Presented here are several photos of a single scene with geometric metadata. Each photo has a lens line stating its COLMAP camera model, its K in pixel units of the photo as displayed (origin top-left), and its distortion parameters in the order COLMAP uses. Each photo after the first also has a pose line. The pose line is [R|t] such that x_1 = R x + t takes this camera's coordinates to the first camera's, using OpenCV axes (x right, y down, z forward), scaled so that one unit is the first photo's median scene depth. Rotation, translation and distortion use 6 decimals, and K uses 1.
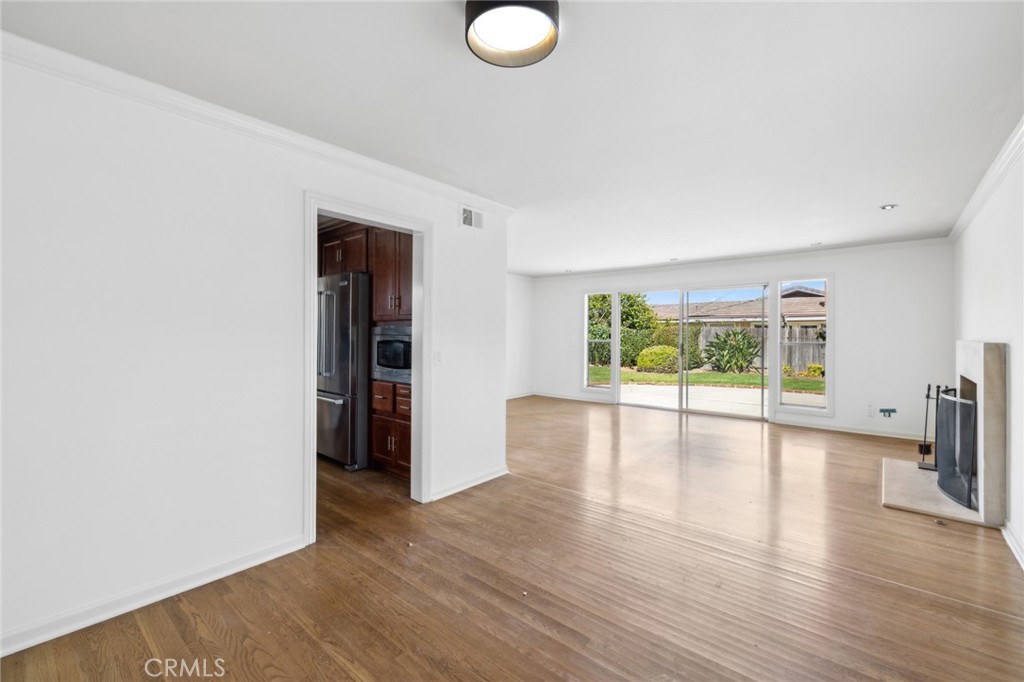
lens RADIAL K [[439.3, 0, 495.6], [0, 439.3, 334.6], [0, 0, 1]] dist [0.010585, -0.000201]
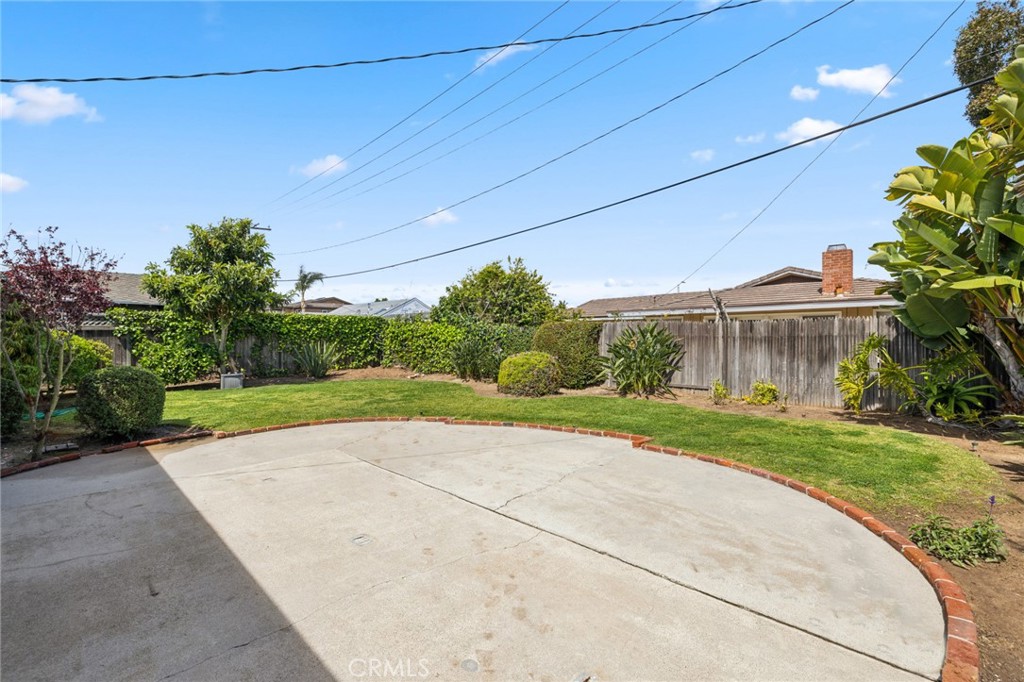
lens RADIAL K [[439.3, 0, 511.2], [0, 439.3, 341.2], [0, 0, 1]] dist [0.010585, -0.000201]
pose [[0.998099, -0.001519, -0.061615, 0.373022], [0.001265, 0.999991, -0.004168, 0.013521], [0.061621, 0.004082, 0.998091, 0.356763]]
